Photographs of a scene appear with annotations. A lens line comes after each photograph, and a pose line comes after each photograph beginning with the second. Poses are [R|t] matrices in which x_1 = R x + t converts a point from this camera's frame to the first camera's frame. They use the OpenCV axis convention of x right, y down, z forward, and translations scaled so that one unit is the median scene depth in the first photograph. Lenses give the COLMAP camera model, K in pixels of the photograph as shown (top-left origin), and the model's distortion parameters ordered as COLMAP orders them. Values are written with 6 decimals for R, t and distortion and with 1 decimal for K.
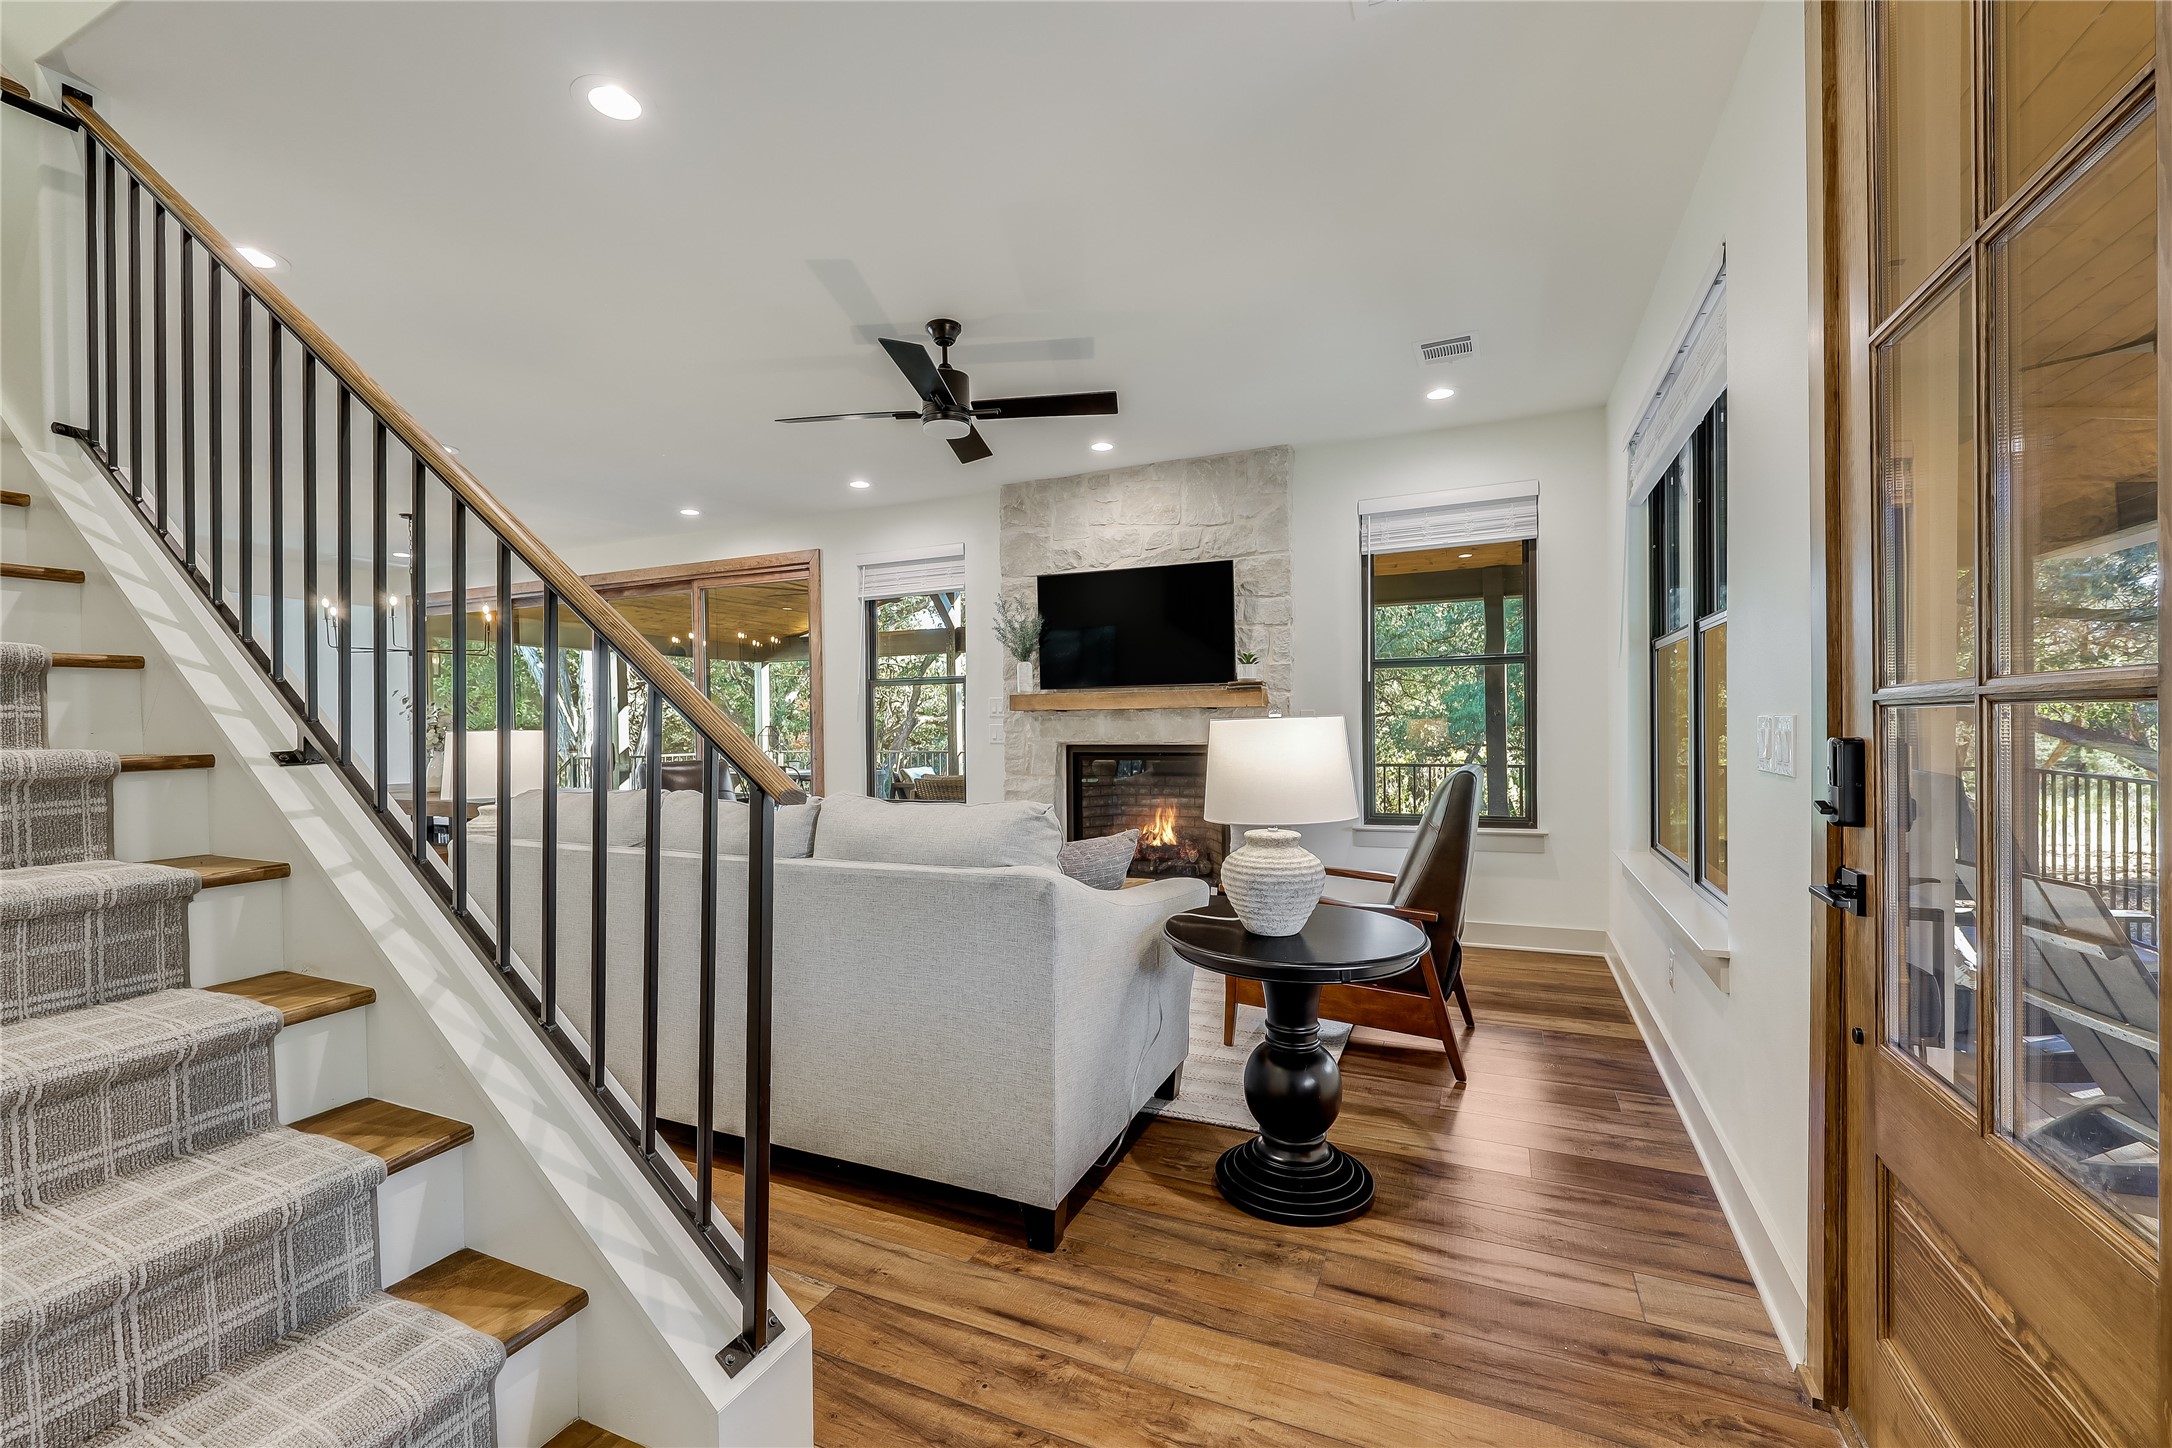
lens RADIAL K [[879.1, 0, 1086.5], [0, 879.1, 725.2], [0, 0, 1]] dist [-0.003661, 0.000233]
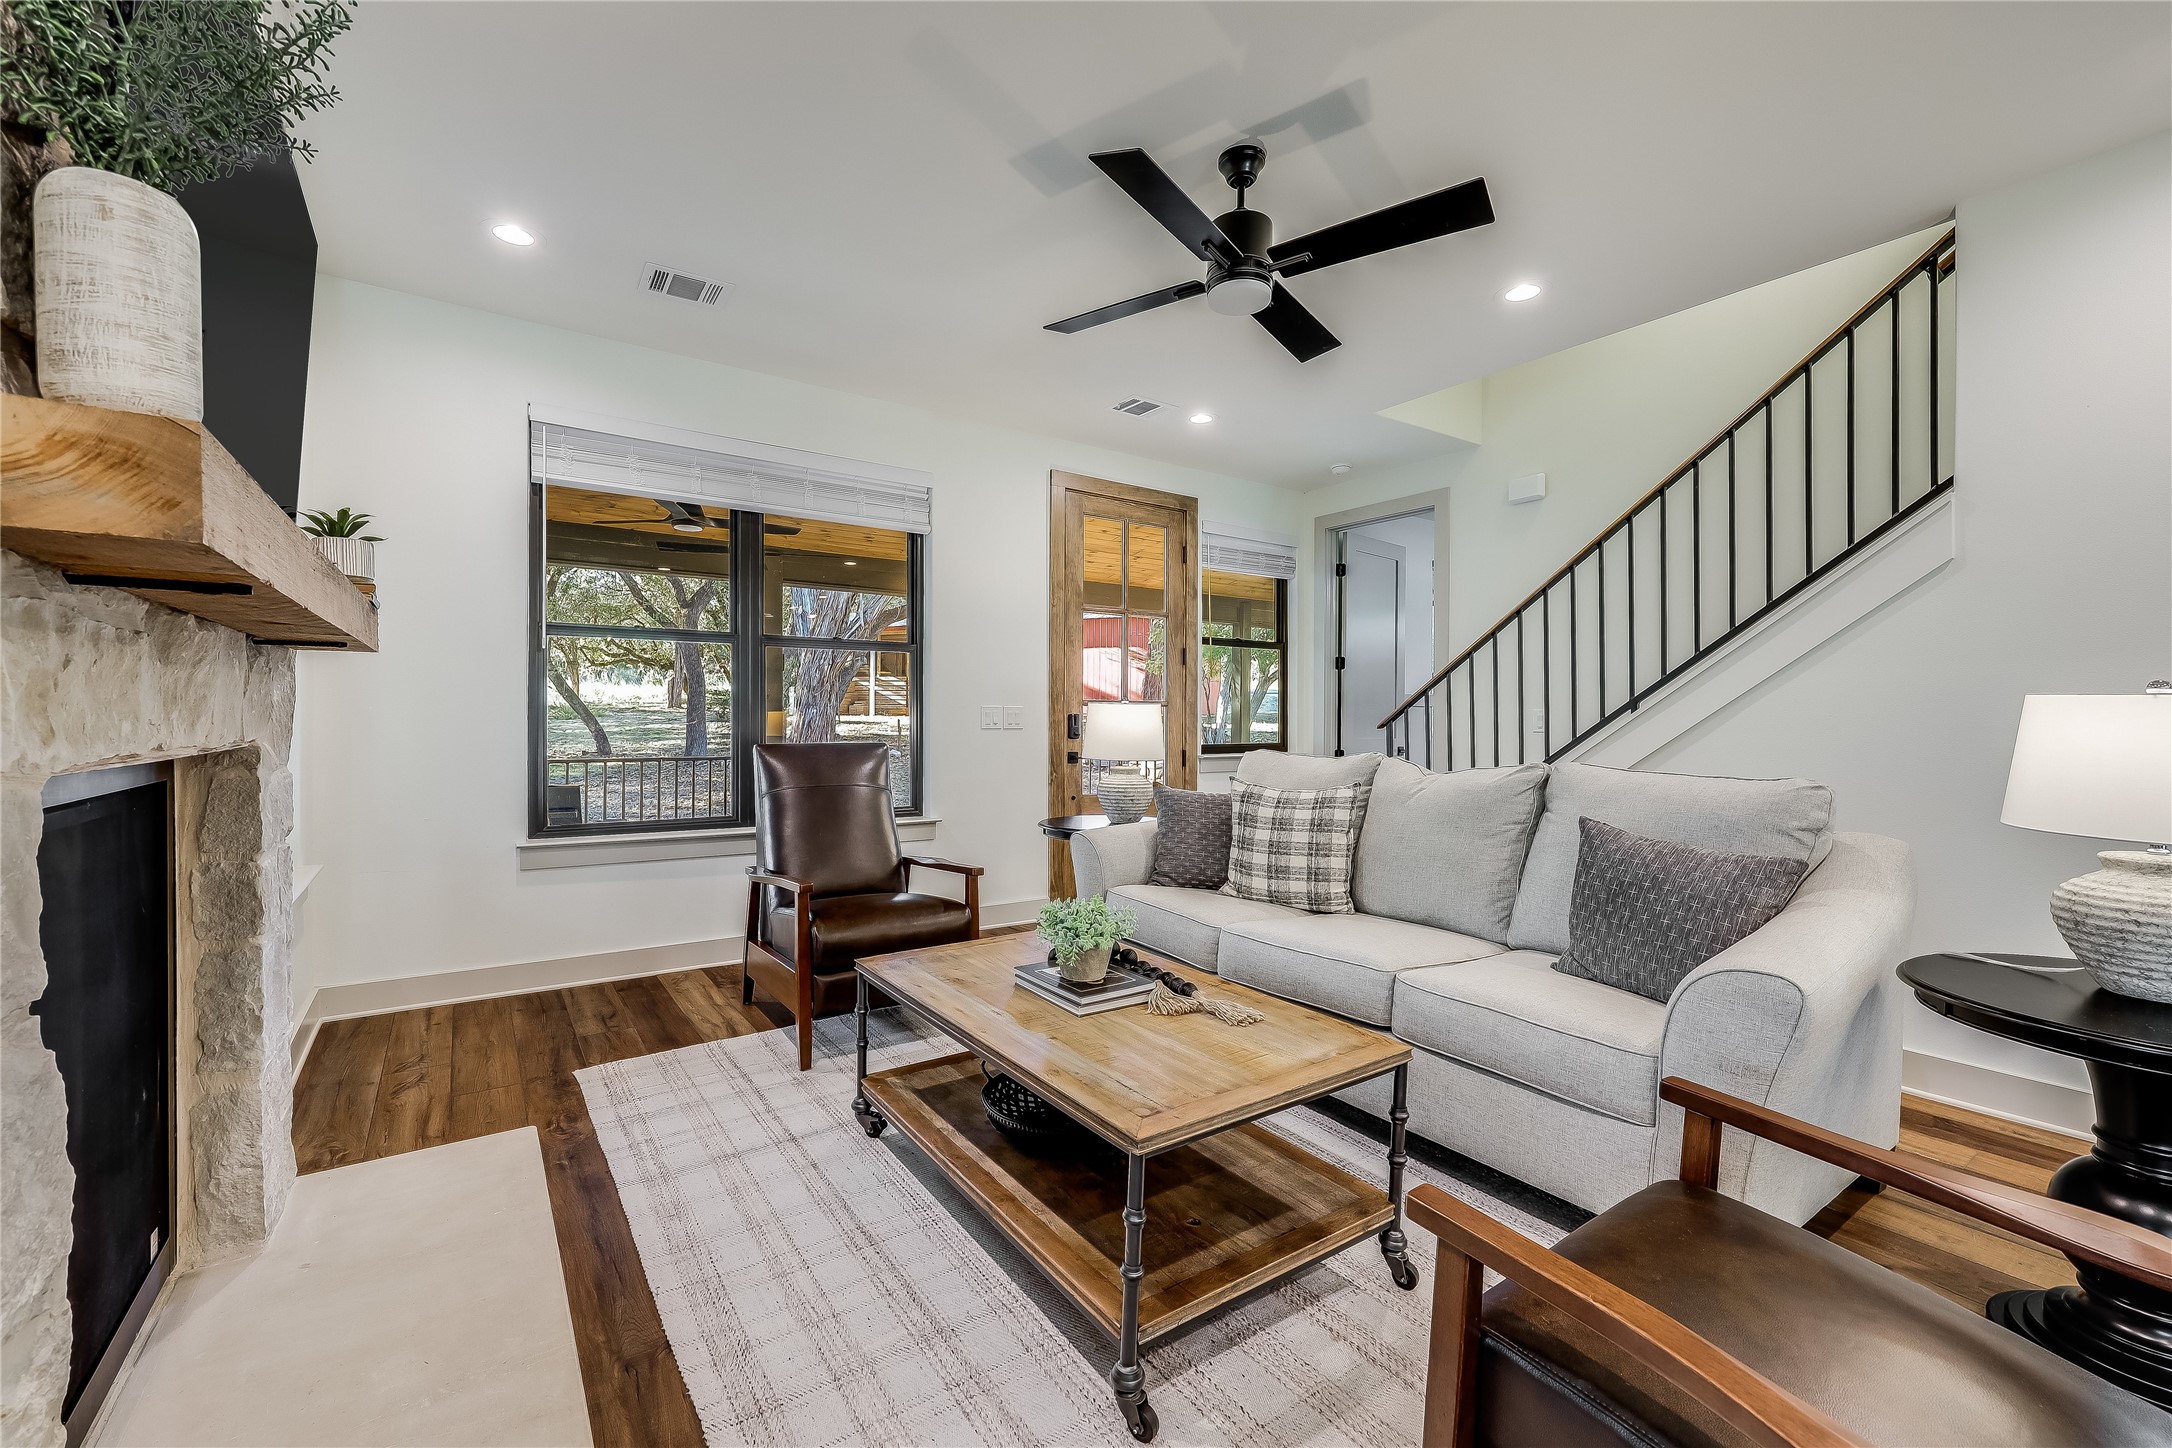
lens RADIAL K [[879.1, 0, 1072.9], [0, 879.1, 722.7], [0, 0, 1]] dist [-0.003661, 0.000233]
pose [[-0.855694, 0.004578, 0.517462, -0.257749], [0.007362, 0.999967, 0.003327, 0.013293], [-0.517429, 0.006657, -0.855700, 1.057623]]
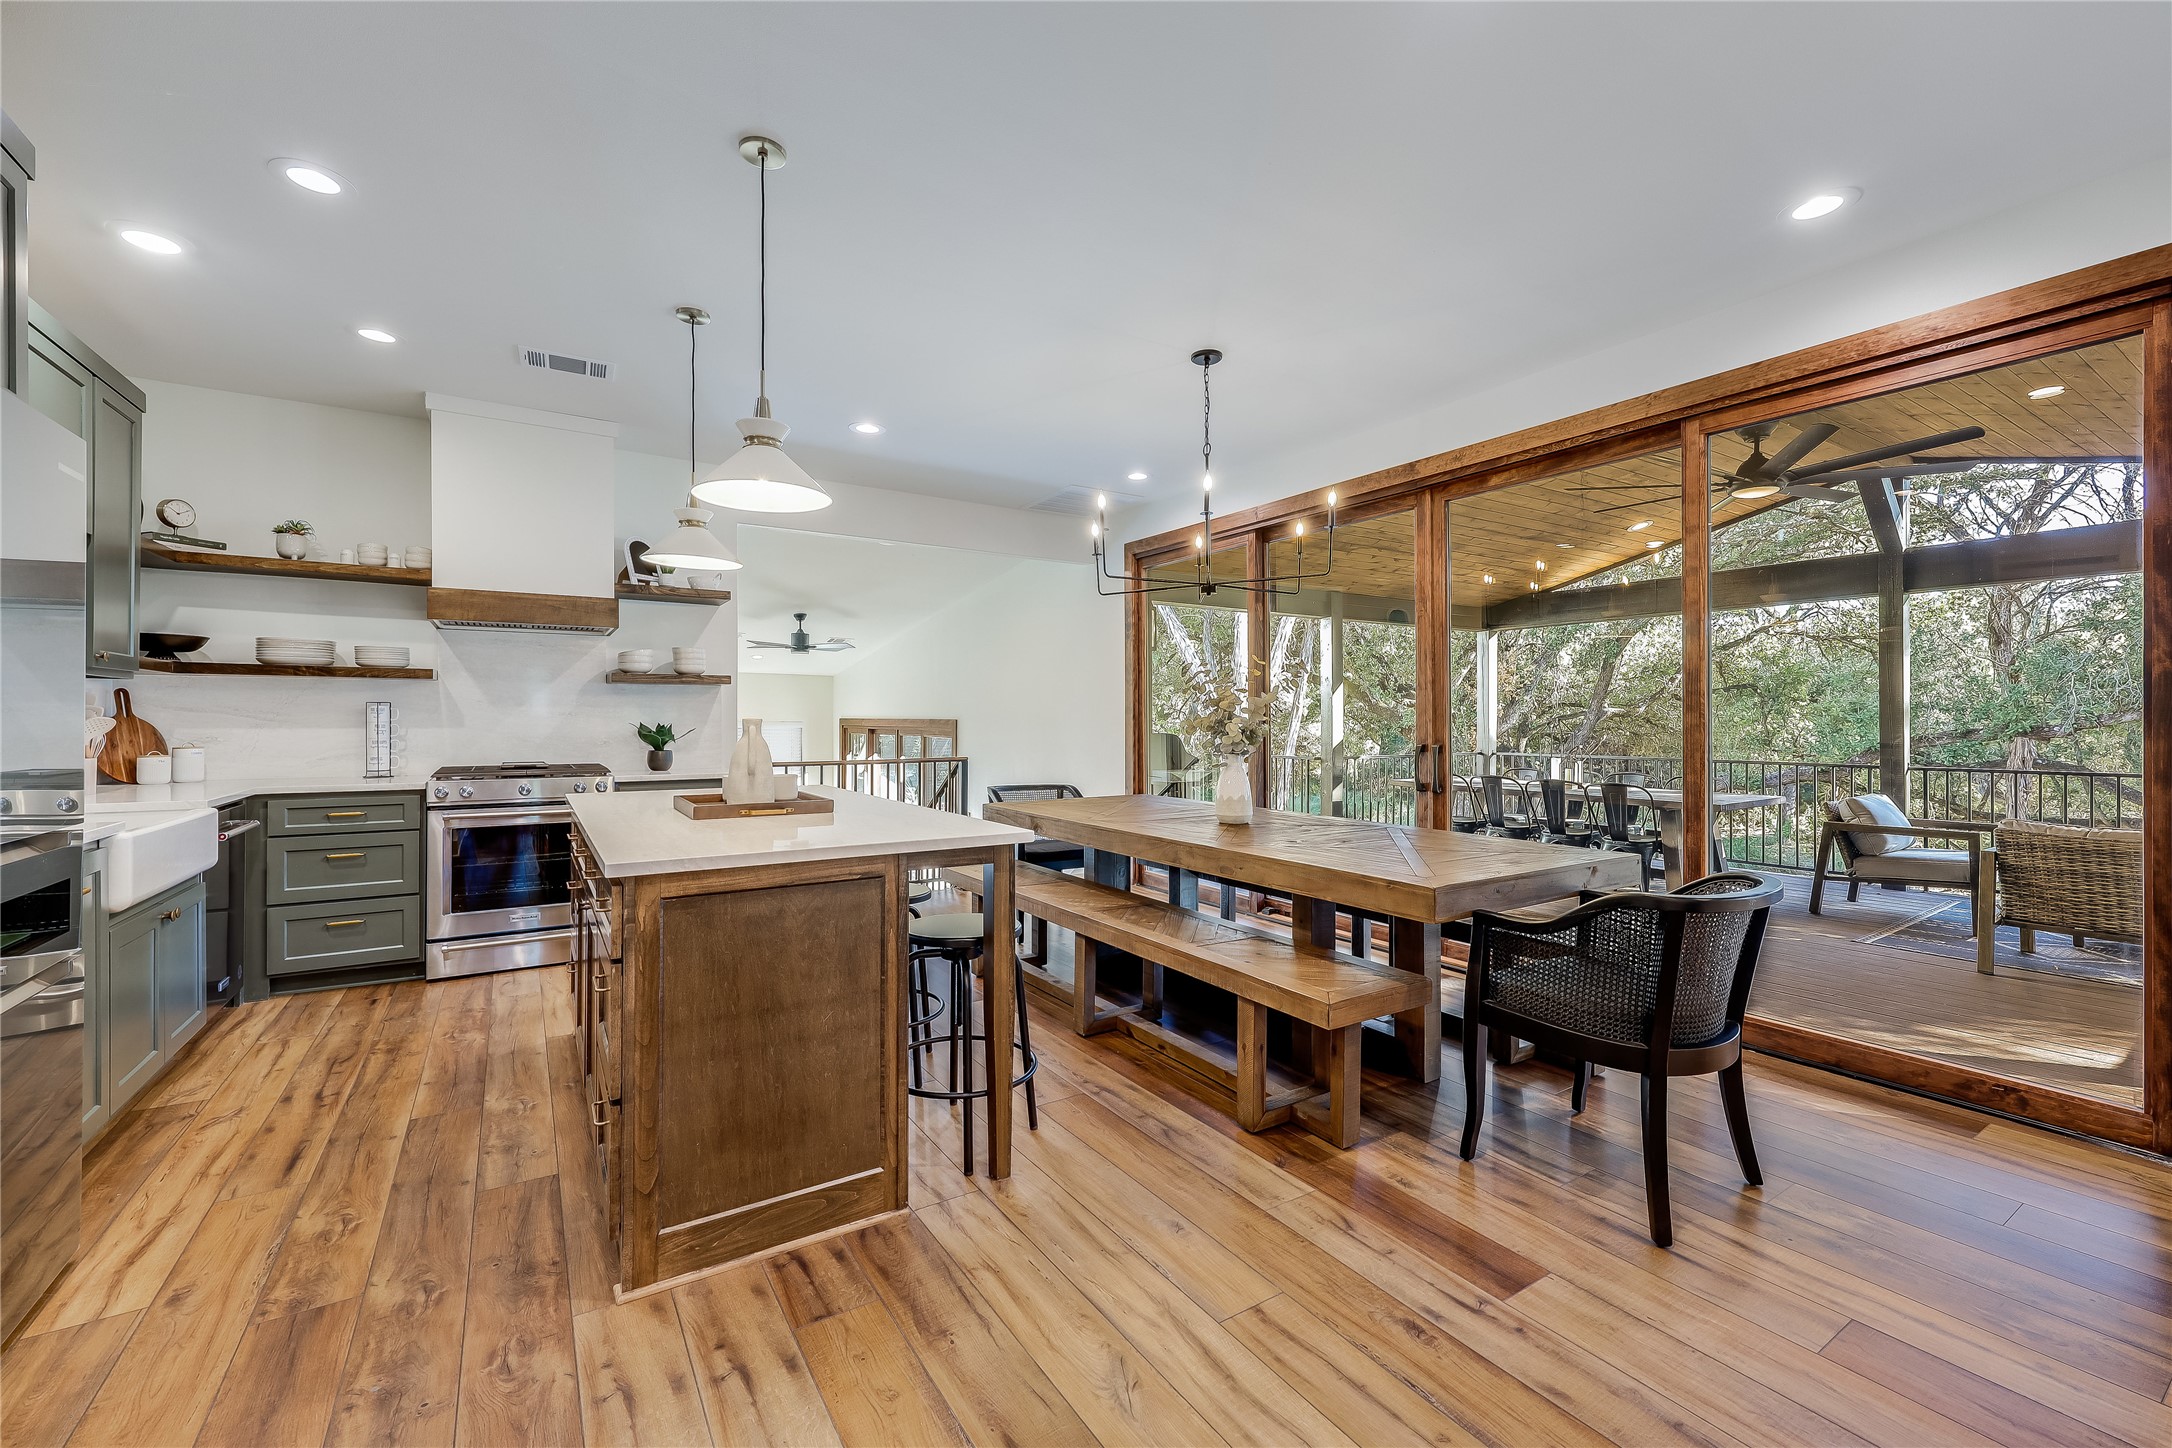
lens RADIAL K [[879.1, 0, 1082.4], [0, 879.1, 719.3], [0, 0, 1]] dist [-0.003661, 0.000233]
pose [[0.841961, 0.015337, -0.539320, -0.584475], [-0.017209, 0.999851, 0.001568, 0.008582], [0.539264, 0.007961, 0.842099, 0.530719]]
